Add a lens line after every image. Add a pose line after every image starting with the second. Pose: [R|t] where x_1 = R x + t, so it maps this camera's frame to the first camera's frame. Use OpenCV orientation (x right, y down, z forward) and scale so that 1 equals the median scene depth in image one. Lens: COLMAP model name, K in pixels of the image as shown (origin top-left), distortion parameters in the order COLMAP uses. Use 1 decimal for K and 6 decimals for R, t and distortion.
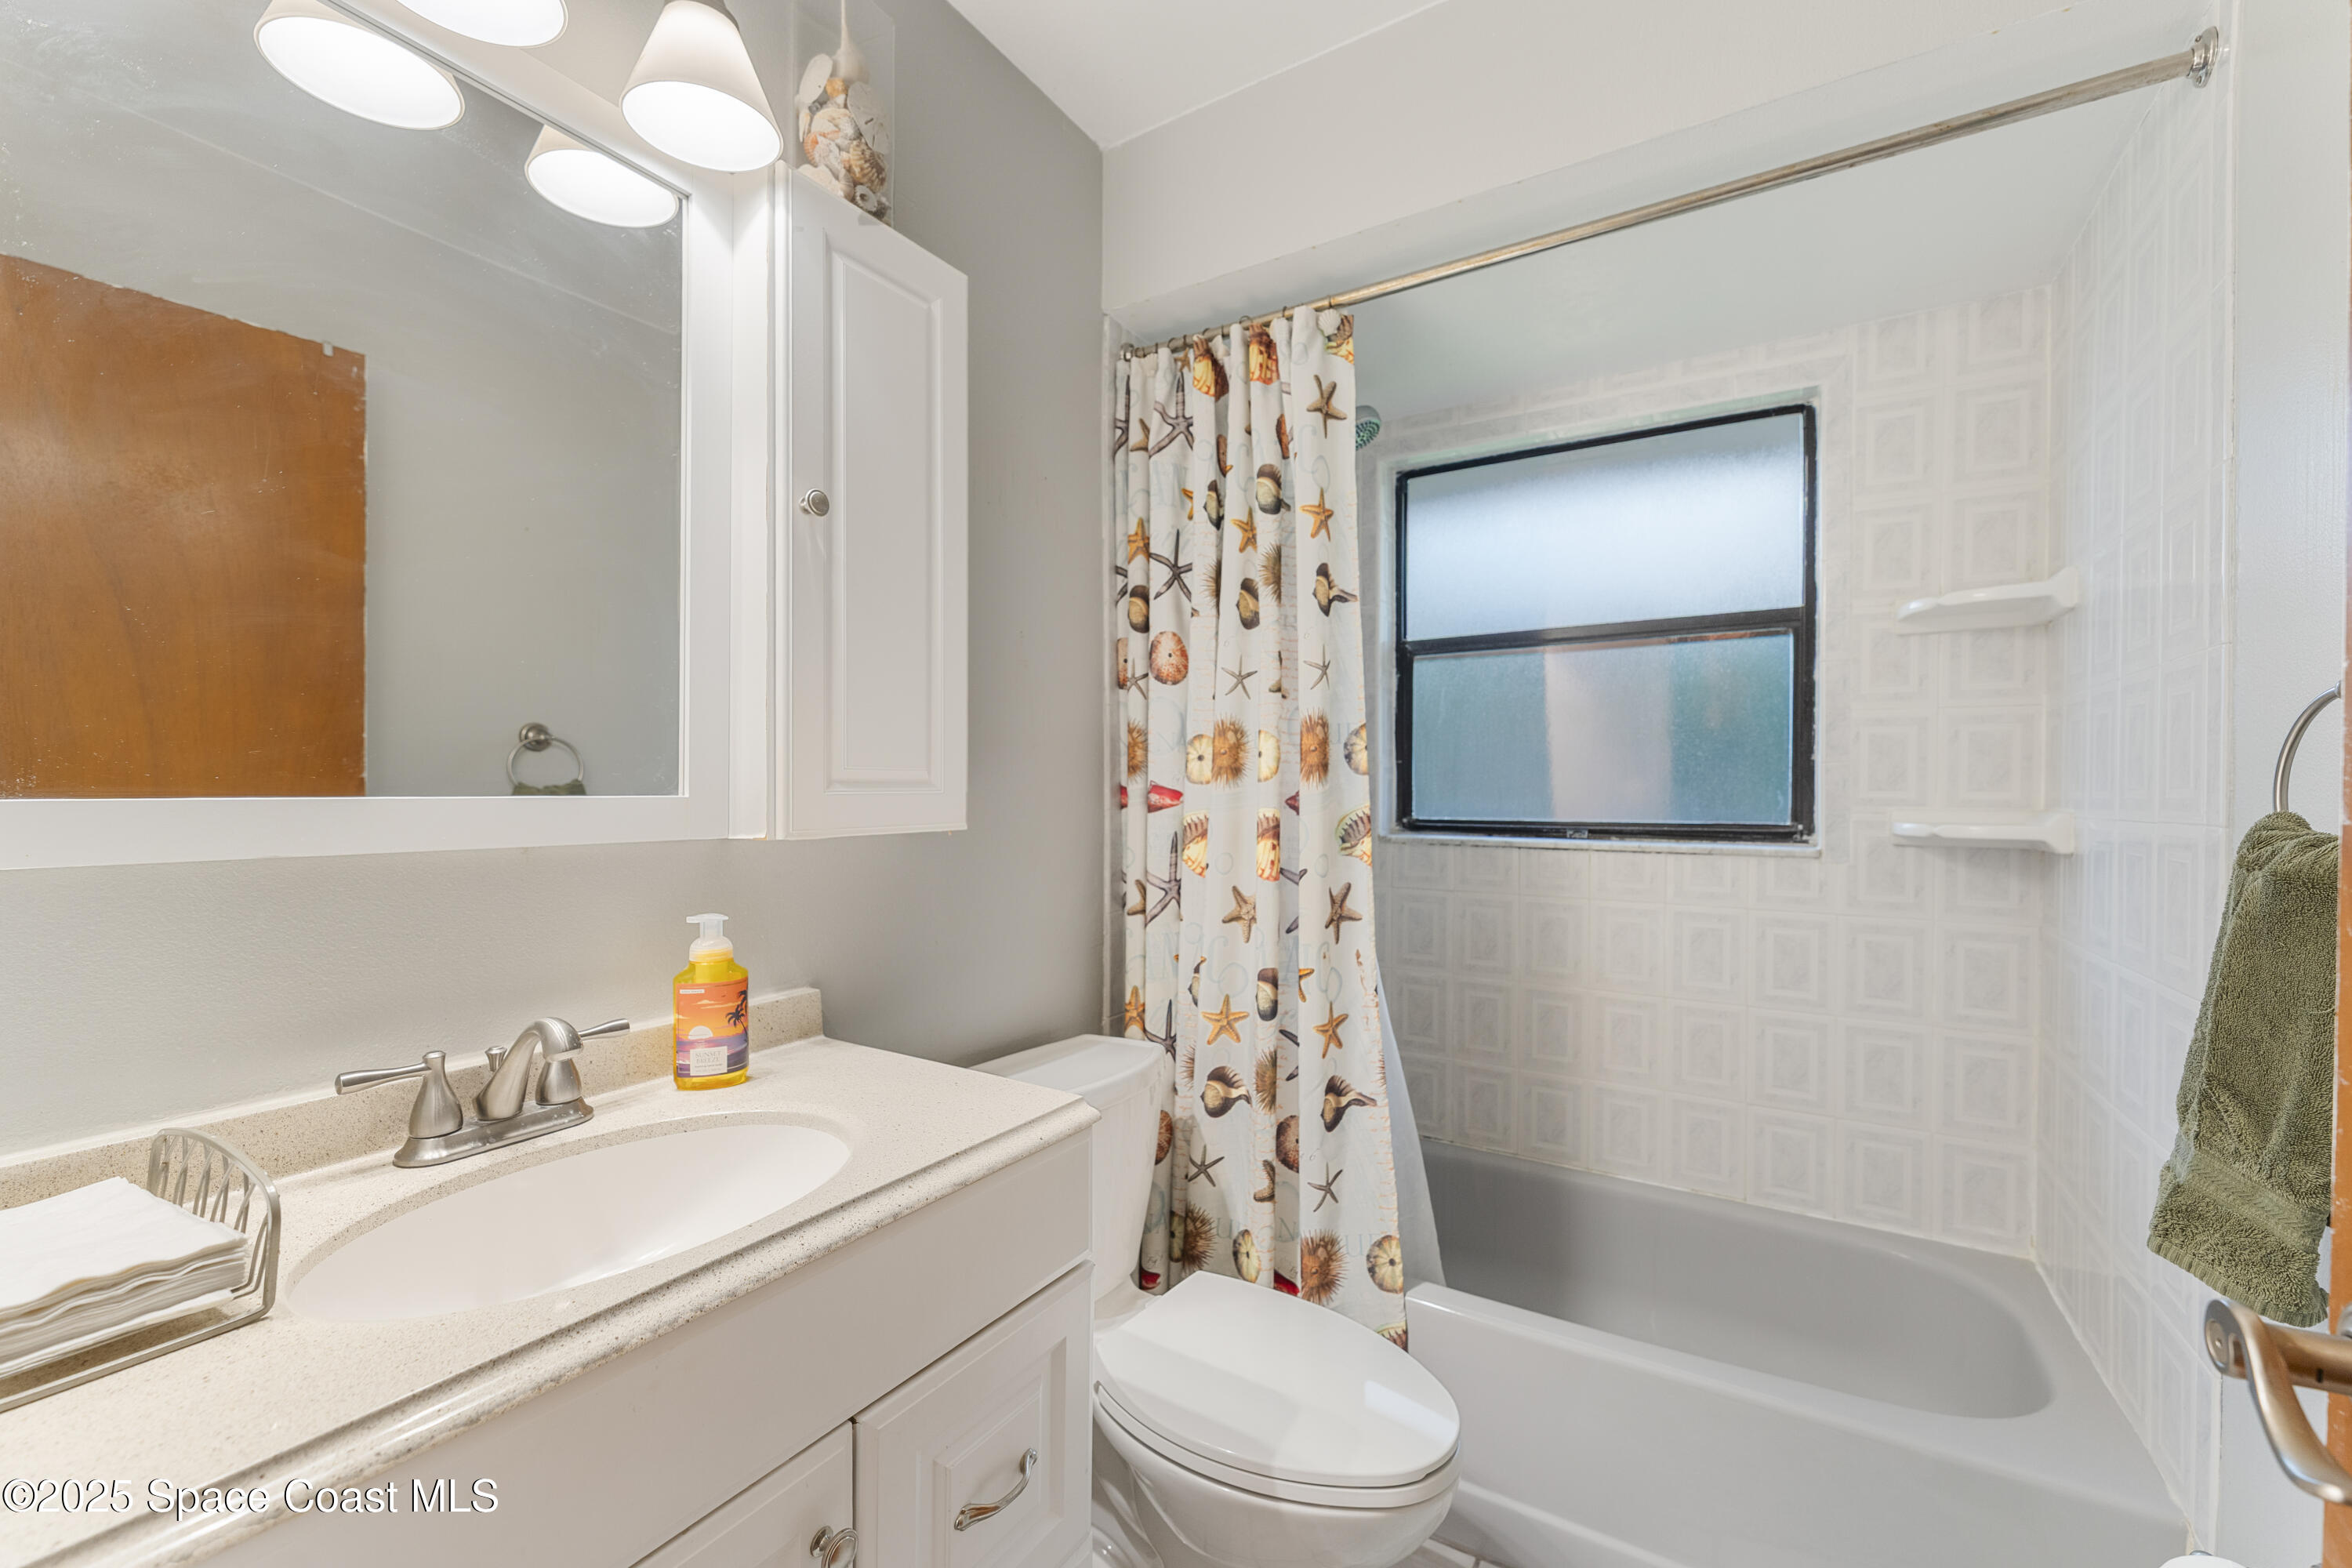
lens RADIAL K [[944.5, 0, 1219.2], [0, 944.5, 794.6], [0, 0, 1]] dist [0.001196, -0.001521]
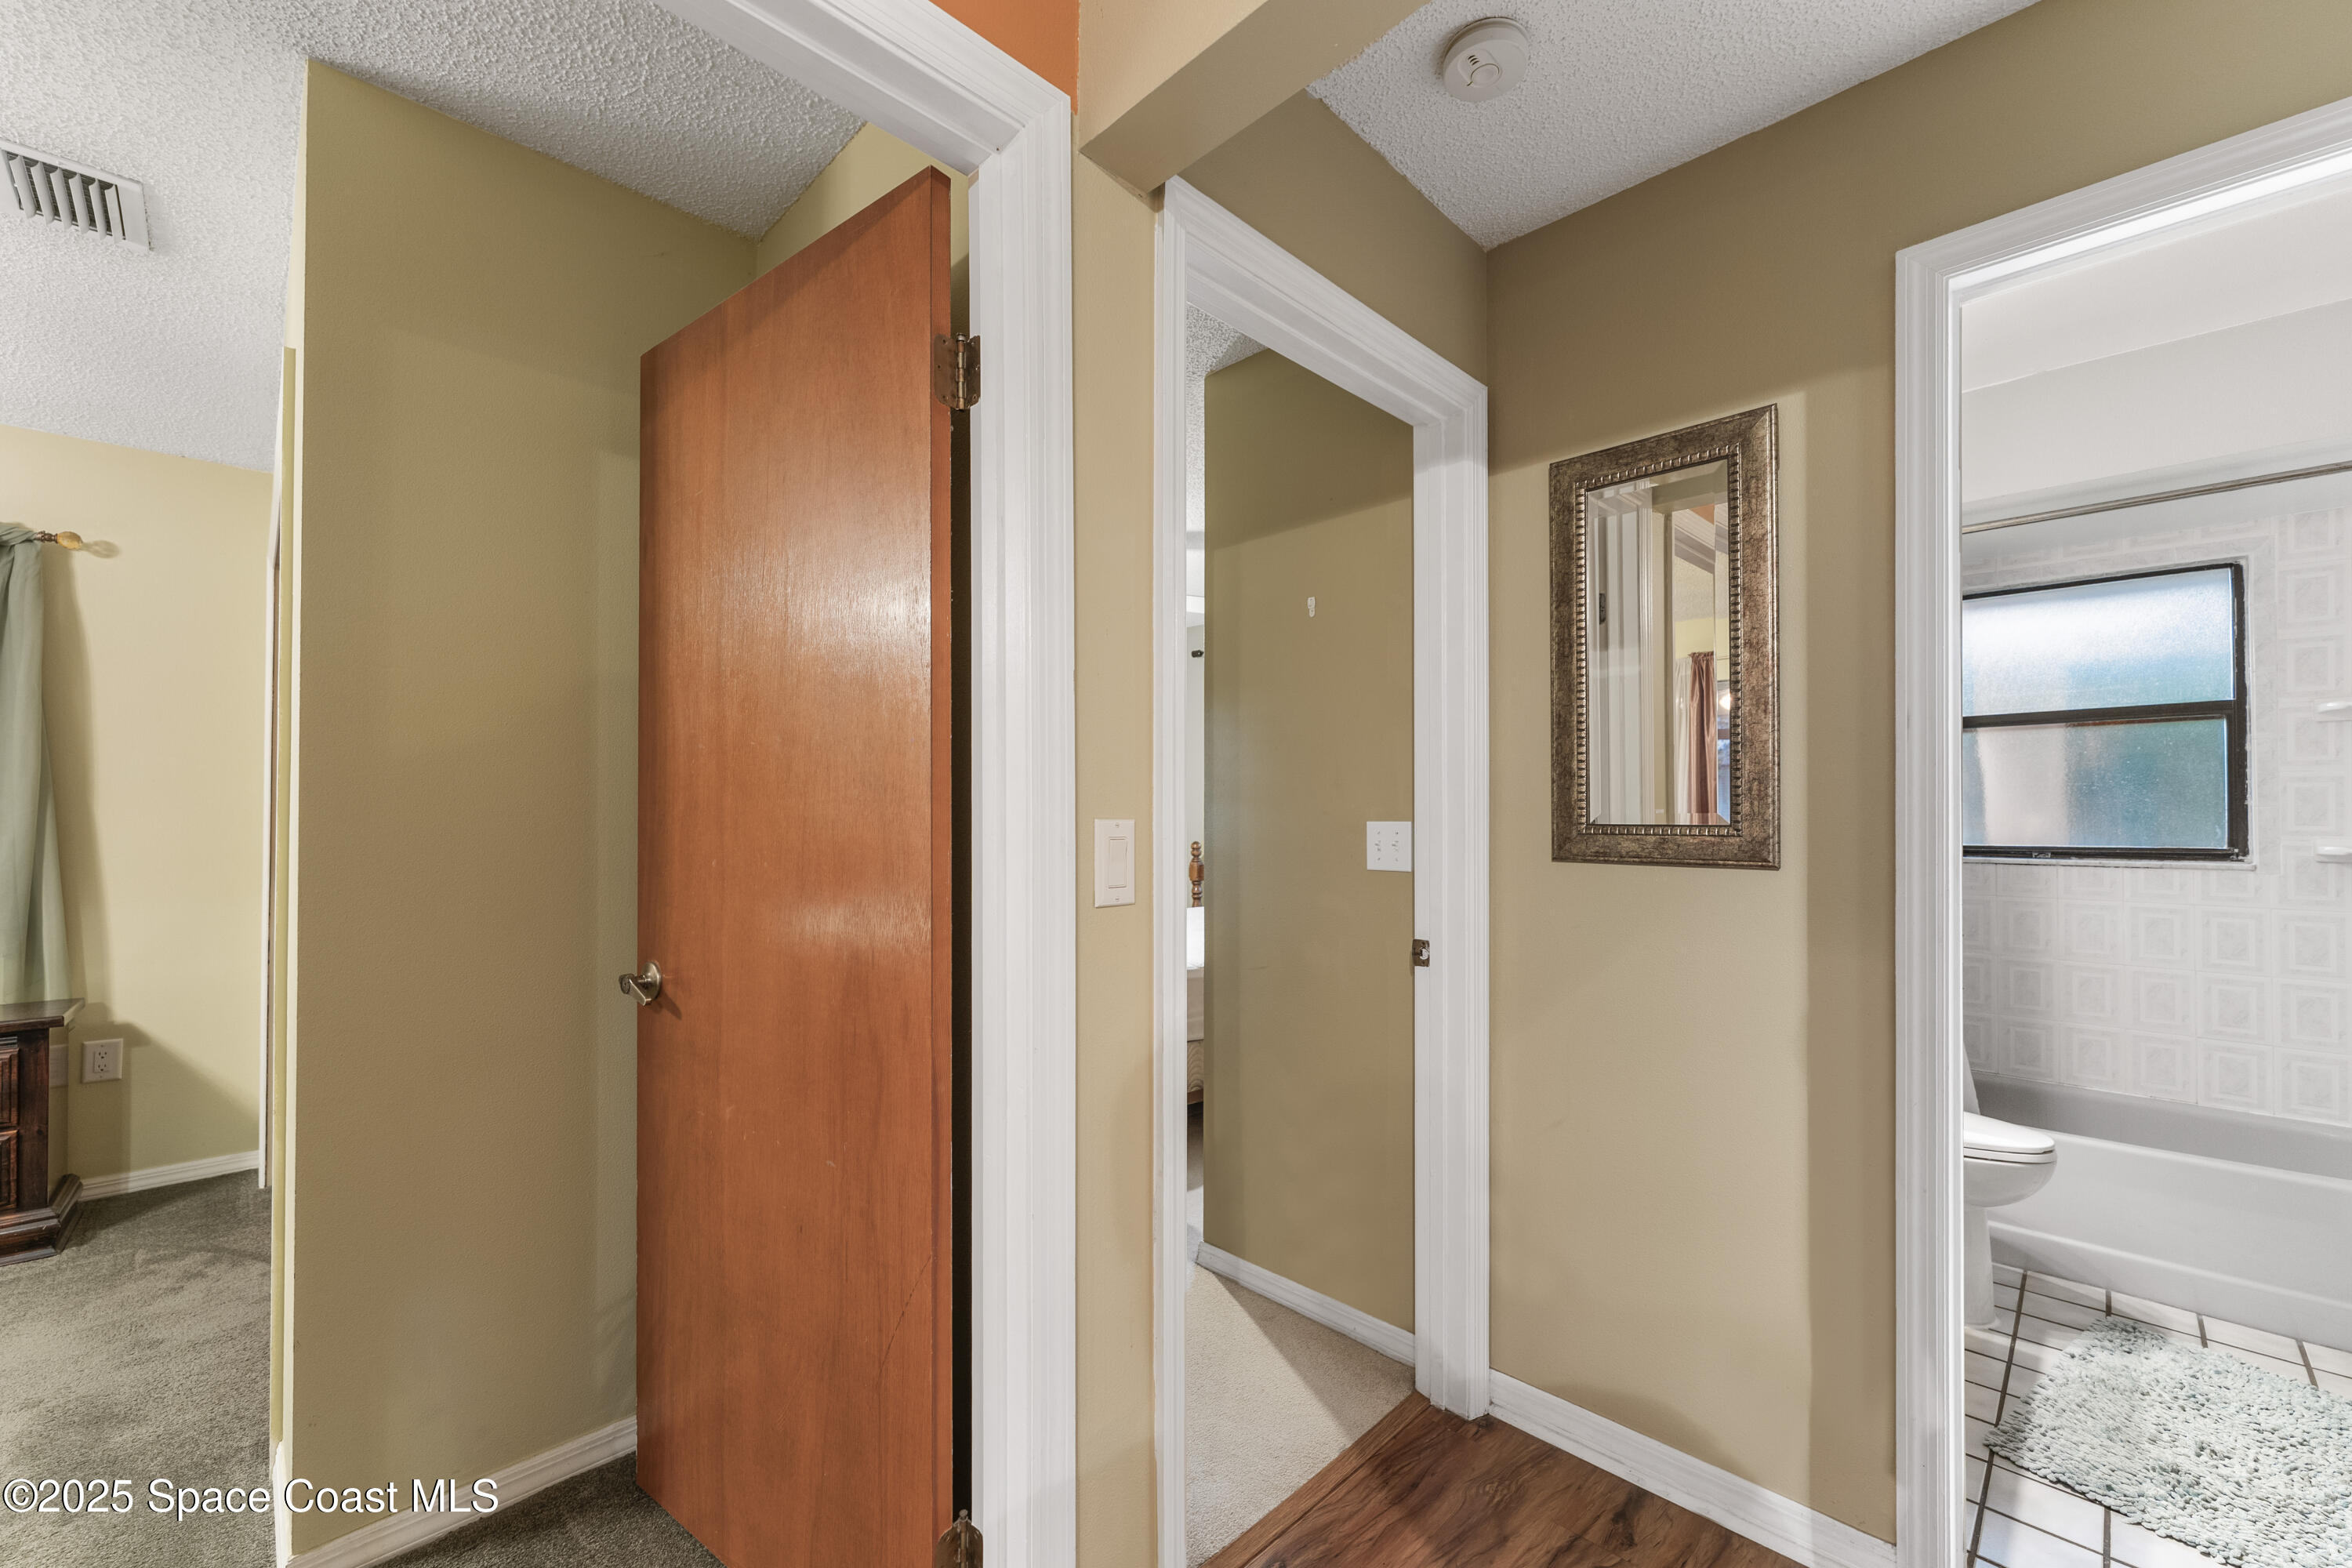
lens RADIAL K [[944.5, 0, 1181.5], [0, 944.5, 806.4], [0, 0, 1]] dist [0.001196, -0.001521]
pose [[0.968169, -0.005893, -0.250229, -0.602175], [0.000222, 0.999743, -0.022683, -0.000420], [0.250299, 0.021905, 0.967921, -0.826682]]
